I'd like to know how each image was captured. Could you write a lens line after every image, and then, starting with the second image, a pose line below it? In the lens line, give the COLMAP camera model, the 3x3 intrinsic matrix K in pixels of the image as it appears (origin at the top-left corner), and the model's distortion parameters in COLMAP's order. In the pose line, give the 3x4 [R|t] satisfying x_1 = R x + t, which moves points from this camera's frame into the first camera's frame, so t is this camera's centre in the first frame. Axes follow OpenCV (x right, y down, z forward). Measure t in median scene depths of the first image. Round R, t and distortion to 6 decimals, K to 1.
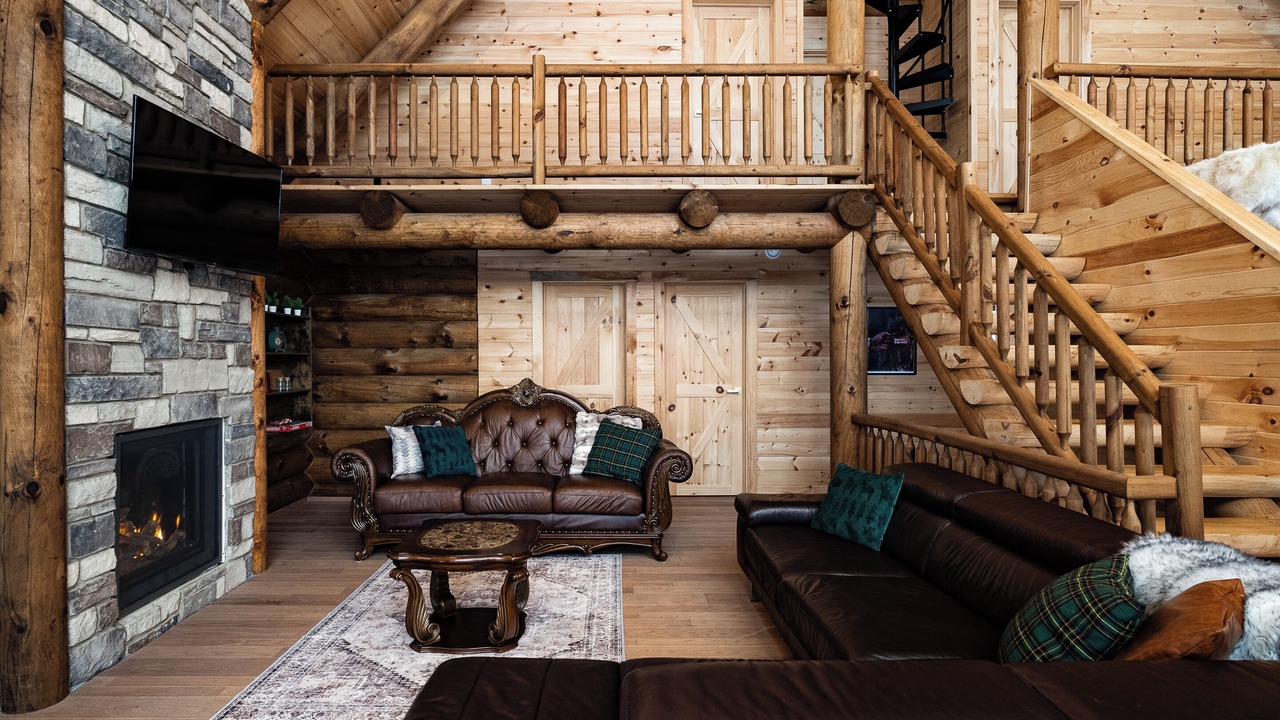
lens RADIAL K [[671.2, 0, 612.3], [0, 671.2, 361.5], [0, 0, 1]] dist [-0.002335, -0.000896]
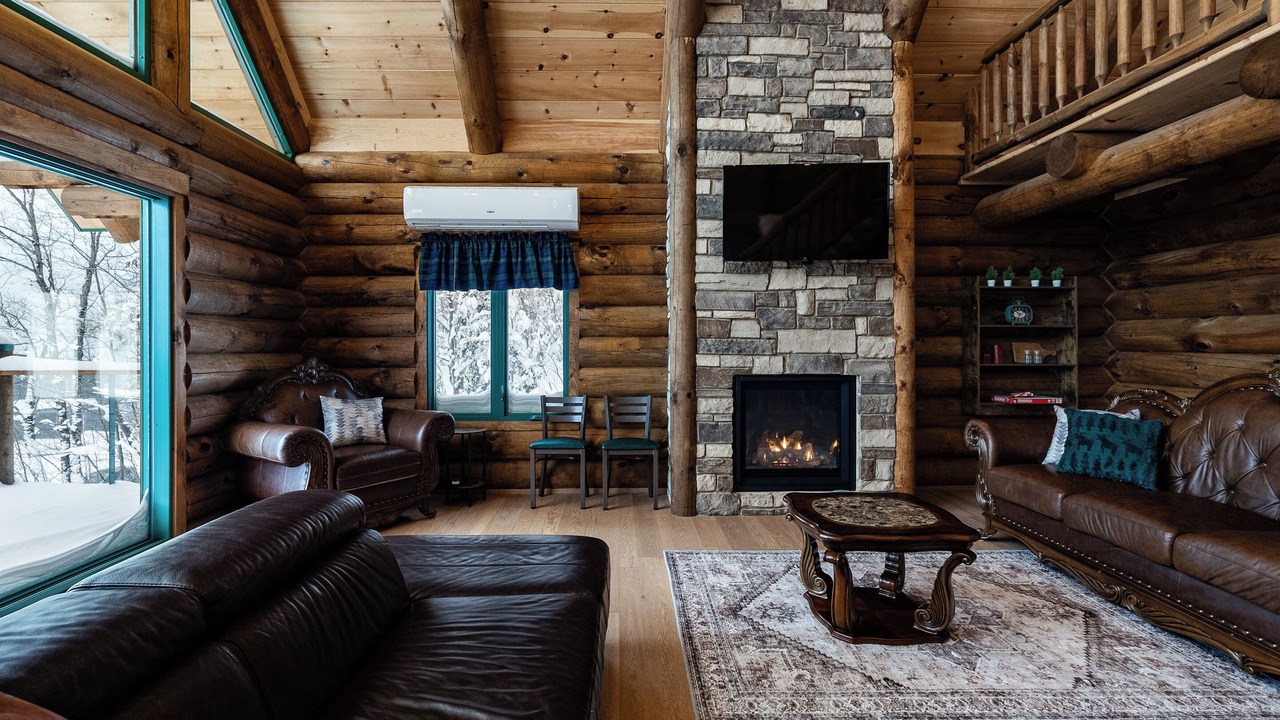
lens RADIAL K [[570.7, 0, 627.5], [0, 570.7, 340.0], [0, 0, 1]] dist [-0.008010, 0.001716]
pose [[0.008385, -0.004220, -0.999956, 0.502912], [-0.008820, 0.999952, -0.004294, 0.024888], [0.999926, 0.008856, 0.008348, 0.573323]]
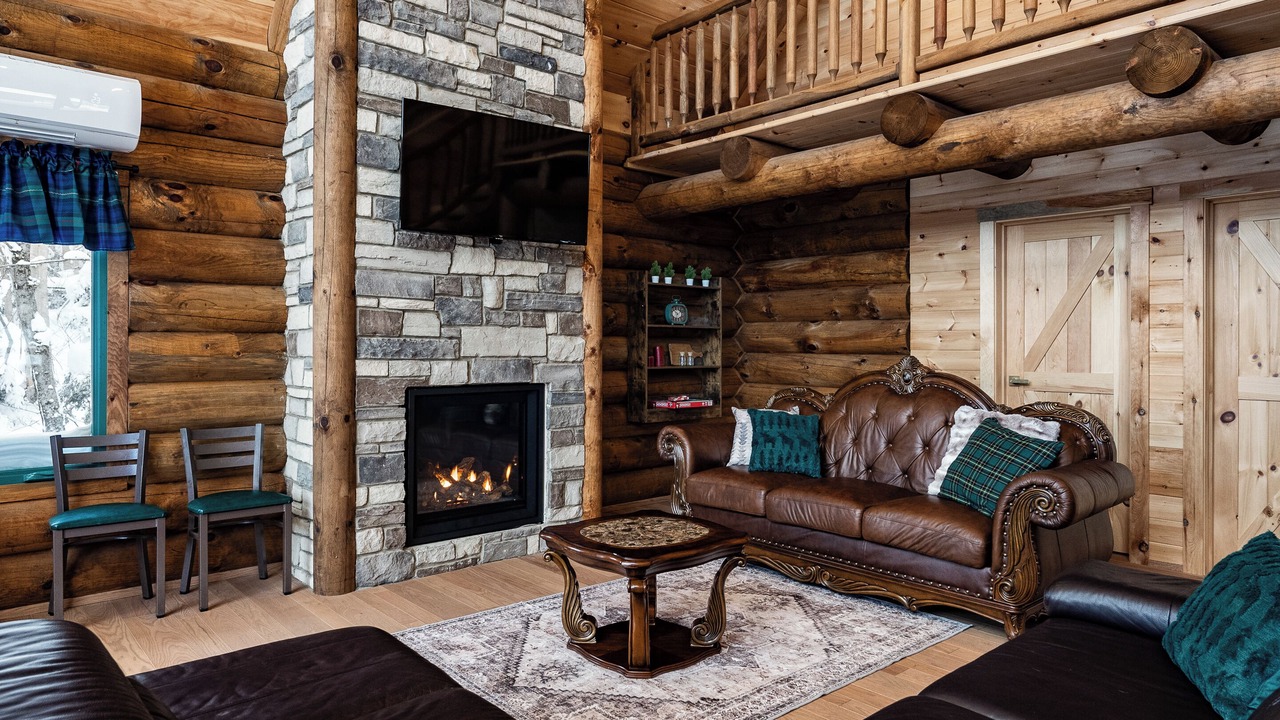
lens RADIAL K [[802.4, 0, 640.0], [0, 802.4, 345.7], [0, 0, 1]] dist [-0.004850, 0.004073]
pose [[0.657436, 0.005225, -0.753492, 0.468664], [-0.011095, 0.999935, -0.002746, 0.026853], [0.753429, 0.010165, 0.657451, 0.297097]]
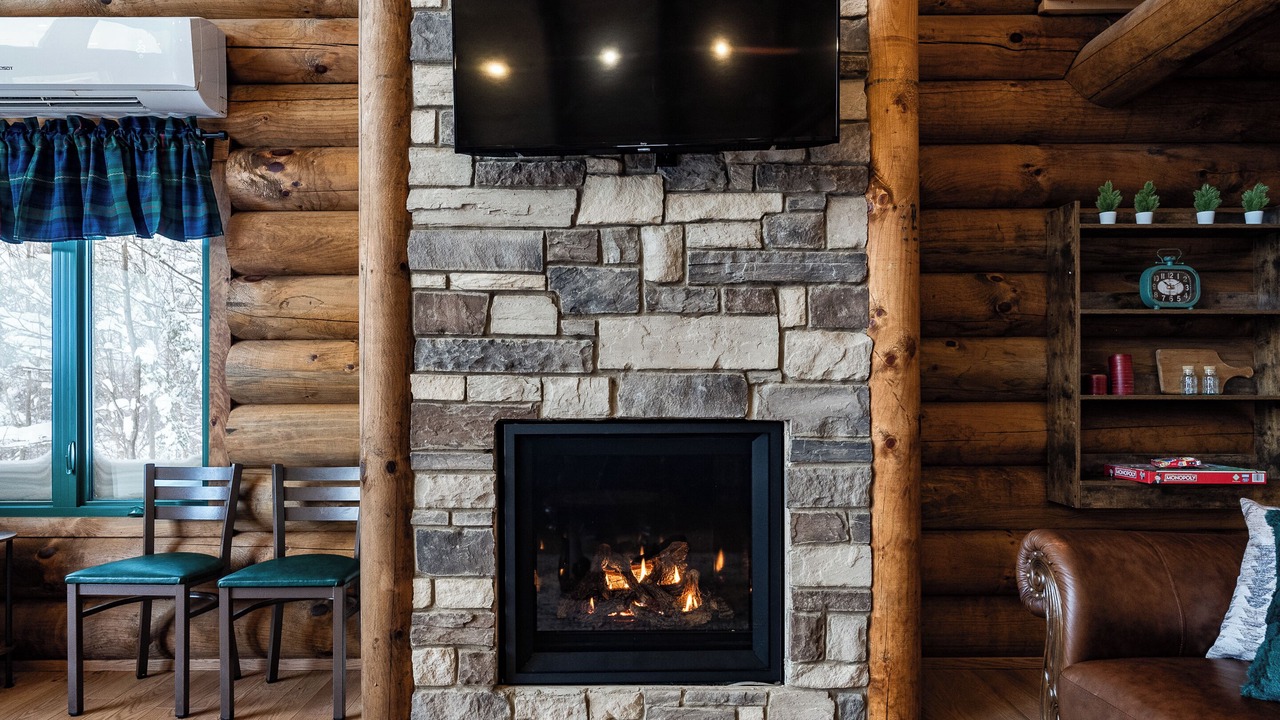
lens RADIAL K [[802.4, 0, 632.9], [0, 802.4, 372.5], [0, 0, 1]] dist [-0.004850, 0.004073]
pose [[-0.013440, -0.002302, -0.999907, 0.084077], [-0.006318, 0.999978, -0.002218, 0.046176], [0.999890, 0.006287, -0.013454, 0.906921]]
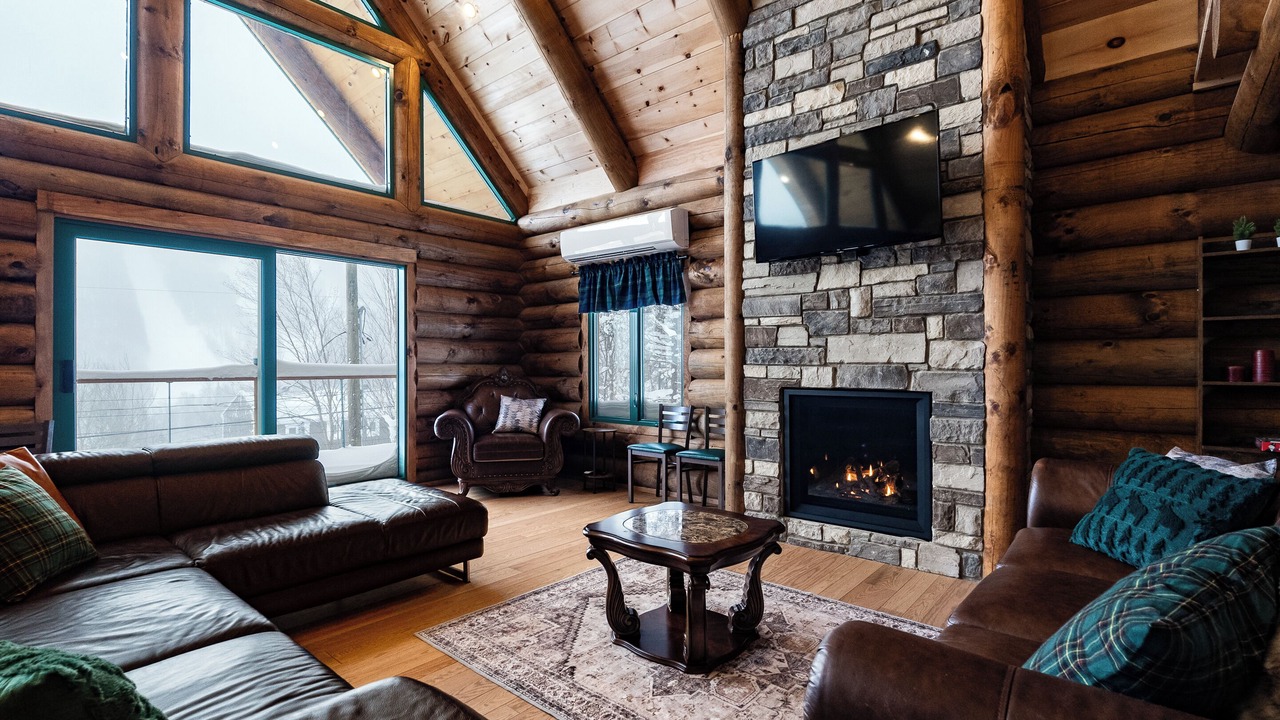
lens RADIAL K [[598.7, 0, 637.3], [0, 598.7, 363.3], [0, 0, 1]] dist [-0.002393, -0.001031]
pose [[-0.657076, -0.000961, -0.753824, 0.362305], [-0.005229, 0.999981, 0.003283, 0.041301], [0.753806, 0.006098, -0.657068, 1.279348]]
